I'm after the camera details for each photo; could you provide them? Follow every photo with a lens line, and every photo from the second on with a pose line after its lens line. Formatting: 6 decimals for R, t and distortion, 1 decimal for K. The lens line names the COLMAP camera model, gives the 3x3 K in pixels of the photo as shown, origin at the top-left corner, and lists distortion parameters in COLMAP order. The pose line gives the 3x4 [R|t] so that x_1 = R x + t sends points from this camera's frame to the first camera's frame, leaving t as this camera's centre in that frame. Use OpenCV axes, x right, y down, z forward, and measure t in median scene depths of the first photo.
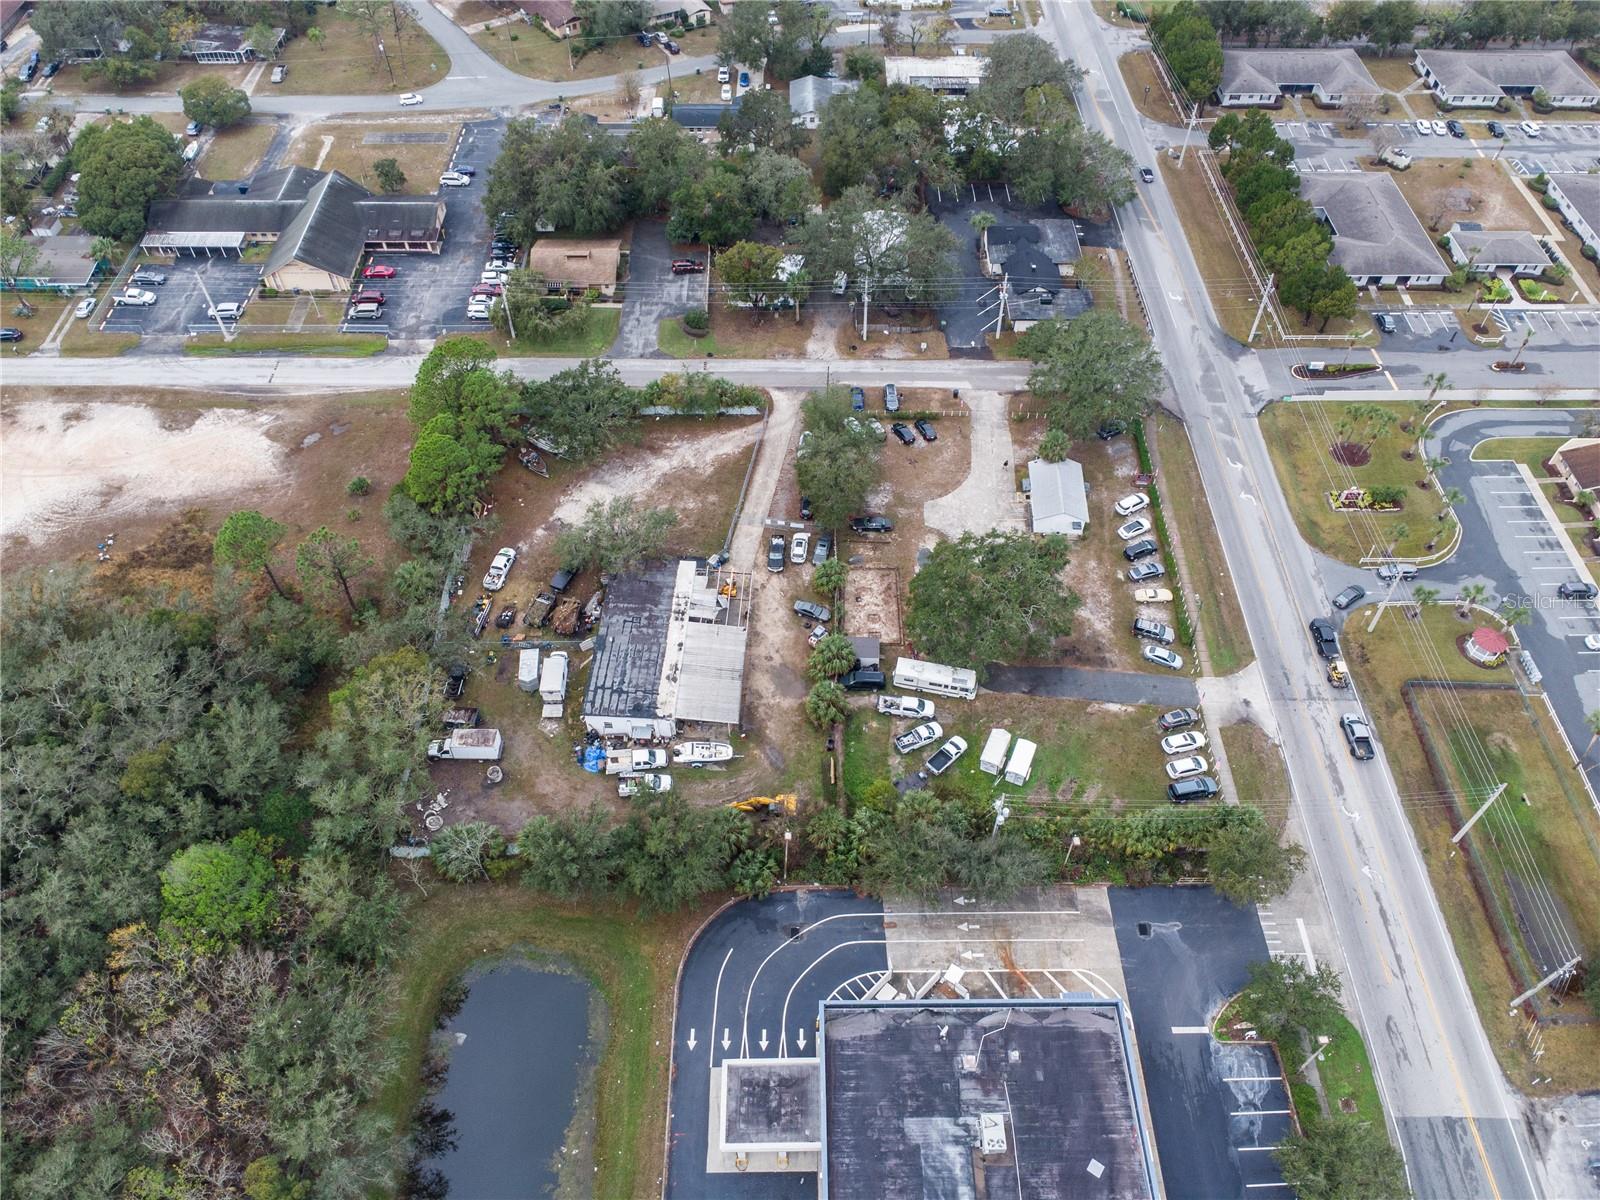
lens RADIAL K [[1155.2, 0, 806.7], [0, 1155.2, 608.2], [0, 0, 1]] dist [0.016518, -0.015558]
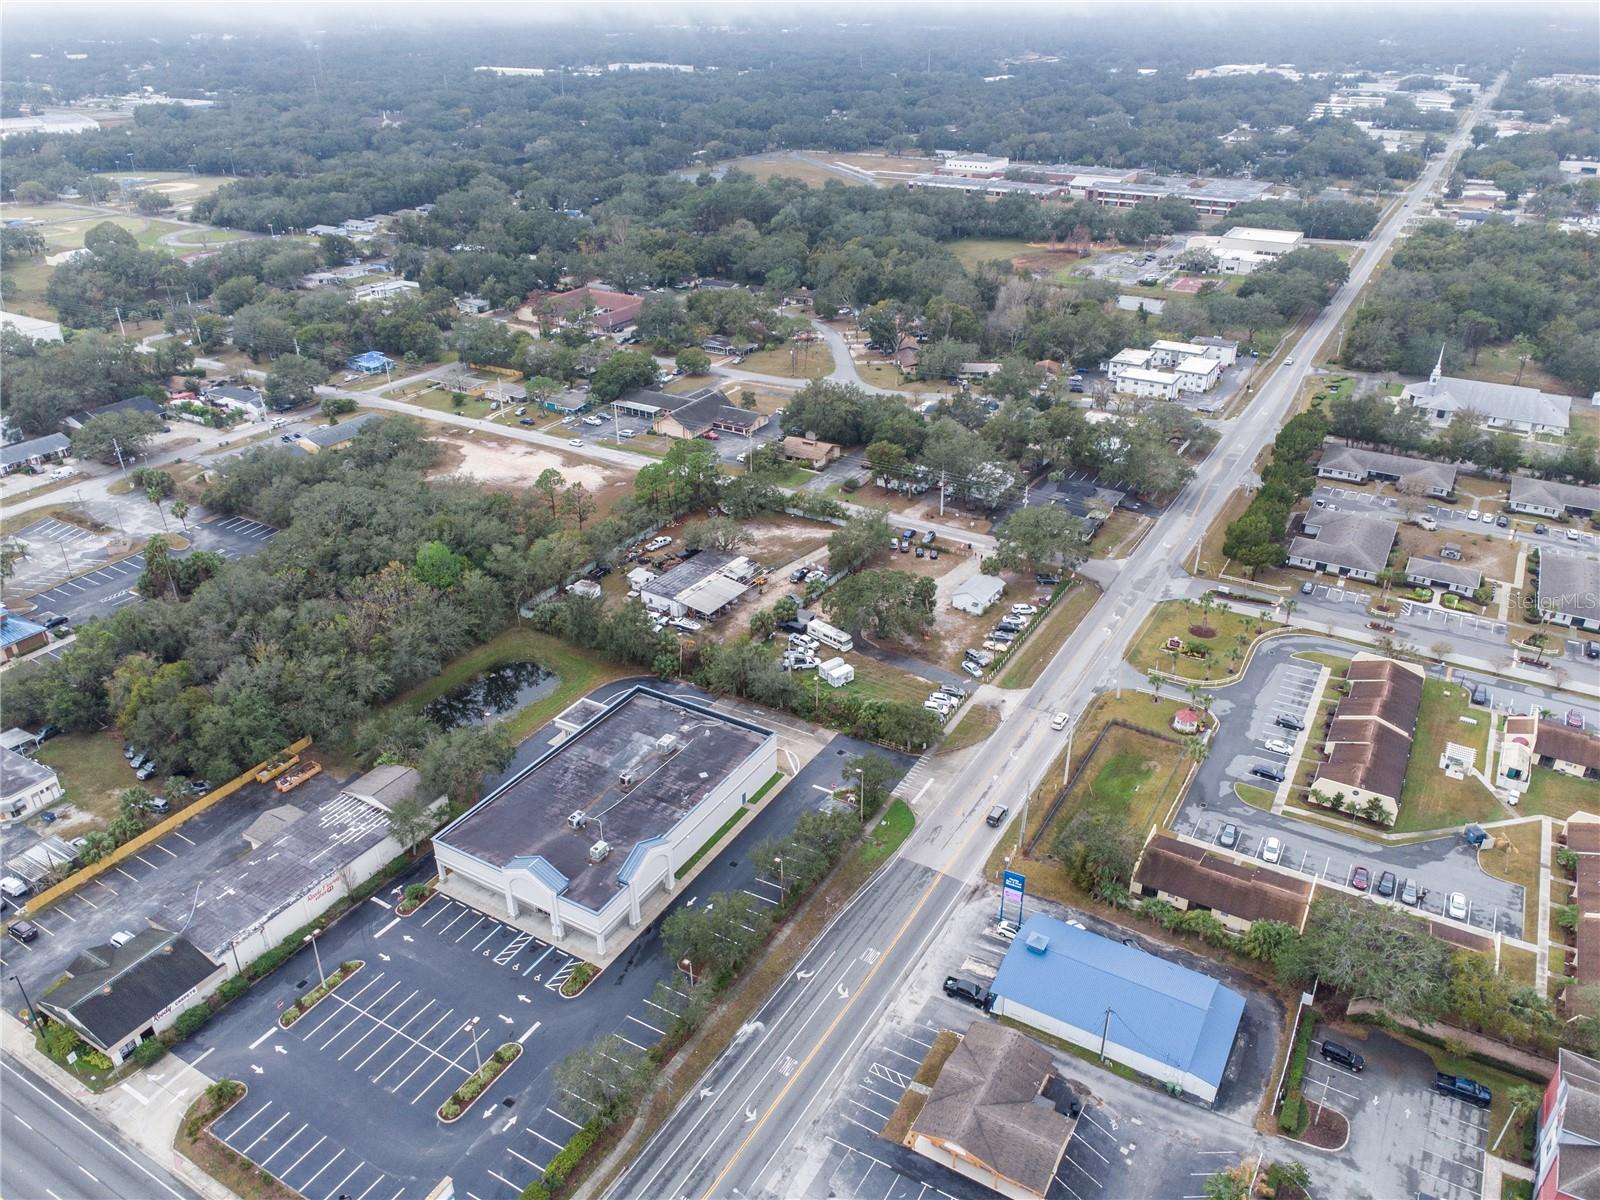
lens RADIAL K [[1155.2, 0, 806.7], [0, 1155.2, 608.2], [0, 0, 1]] dist [0.016518, -0.015558]
pose [[0.858330, 0.236016, -0.455594, 0.686351], [-0.392608, 0.873774, -0.287015, 0.426774], [0.330346, 0.425224, 0.842648, -0.338715]]
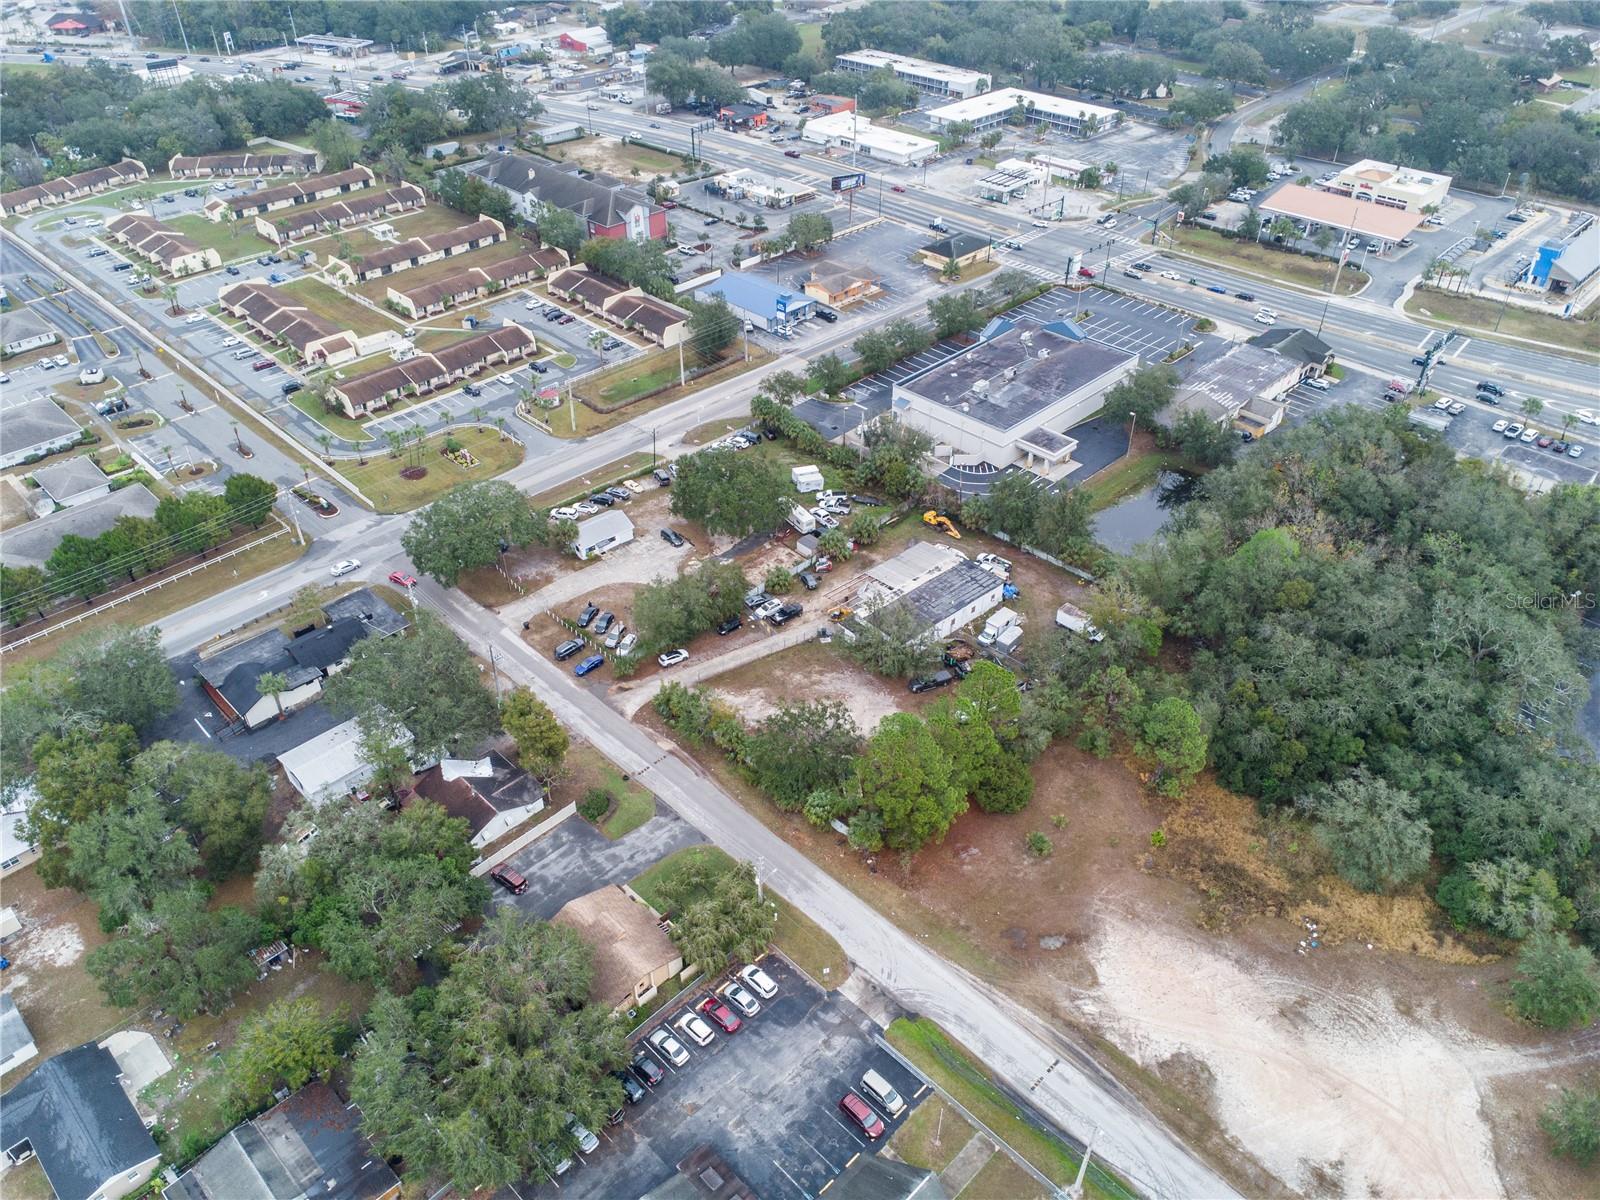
lens RADIAL K [[1155.2, 0, 806.7], [0, 1155.2, 608.2], [0, 0, 1]] dist [0.016518, -0.015558]
pose [[-0.704324, -0.437743, 0.558846, -0.658426], [0.544665, 0.171645, 0.820901, -0.950464], [-0.455267, 0.882564, 0.117529, 0.774830]]
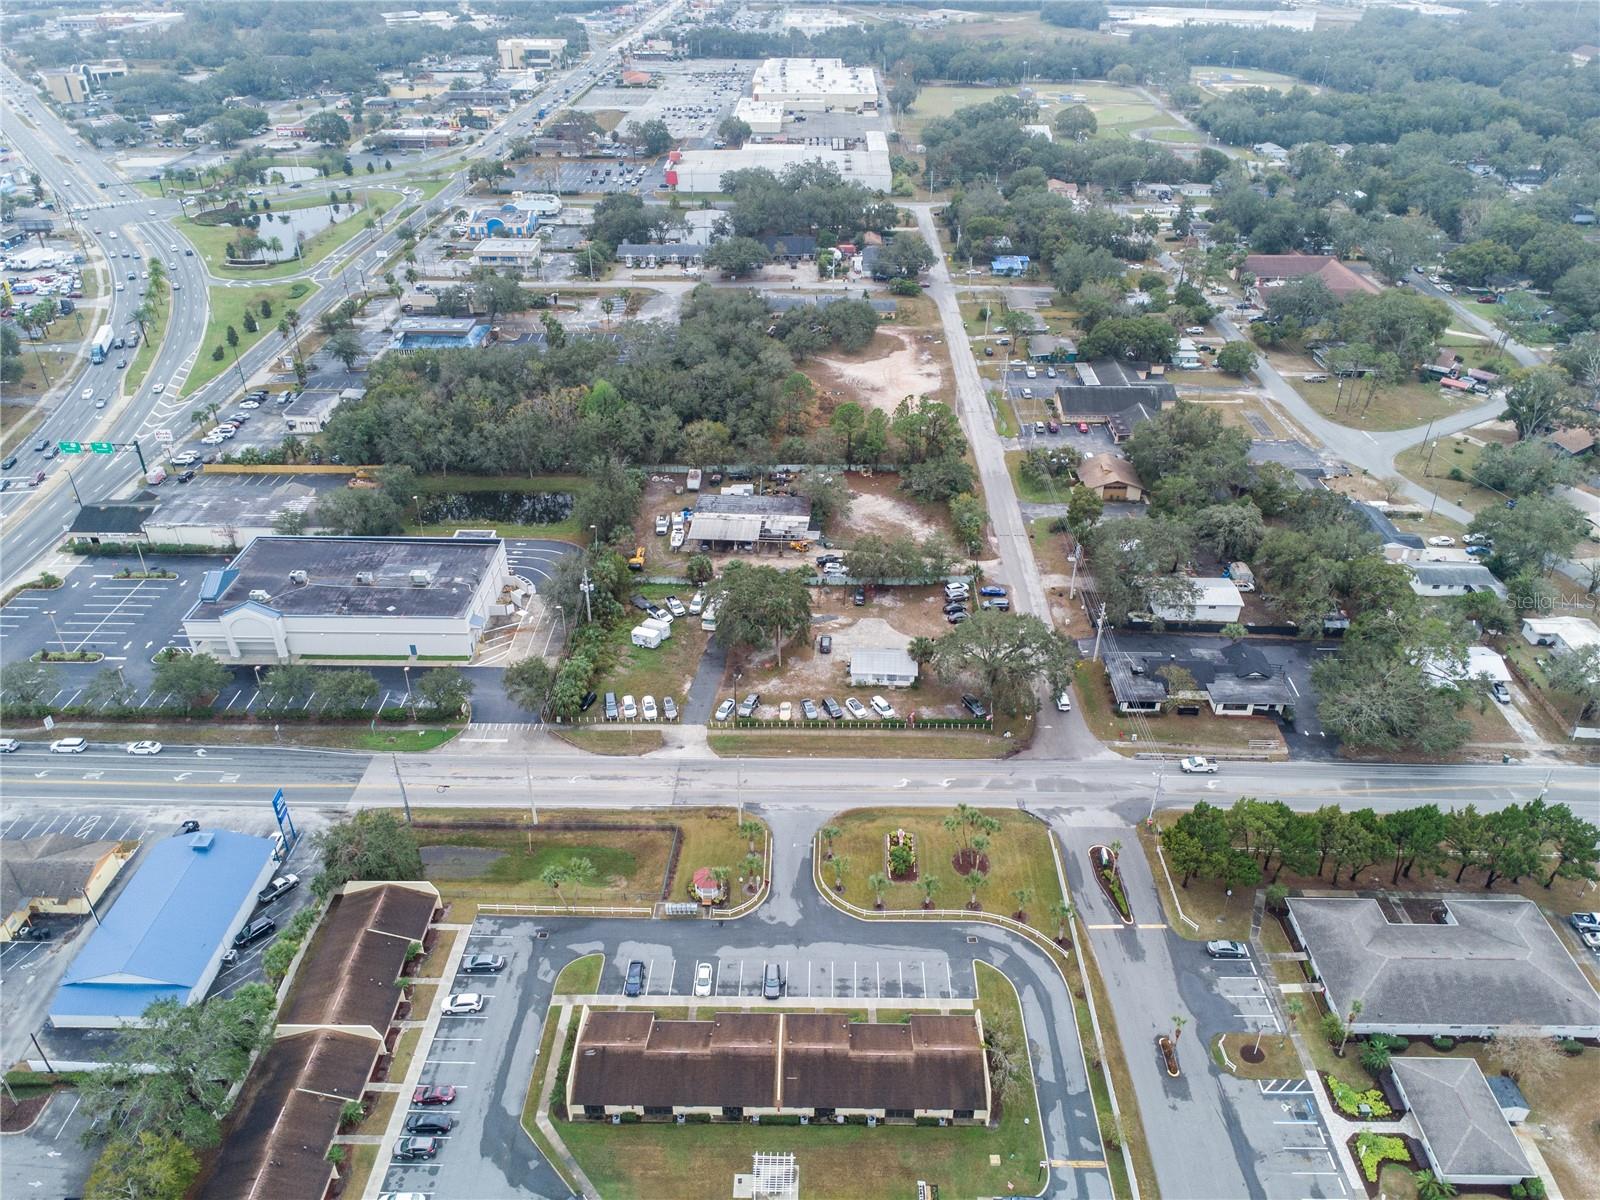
lens RADIAL K [[1155.2, 0, 806.7], [0, 1155.2, 608.2], [0, 0, 1]] dist [0.016518, -0.015558]
pose [[-0.026841, 0.524374, -0.851065, 1.170098], [-0.774953, 0.526876, 0.349069, -0.469746], [0.631448, 0.668905, 0.392224, 0.402084]]
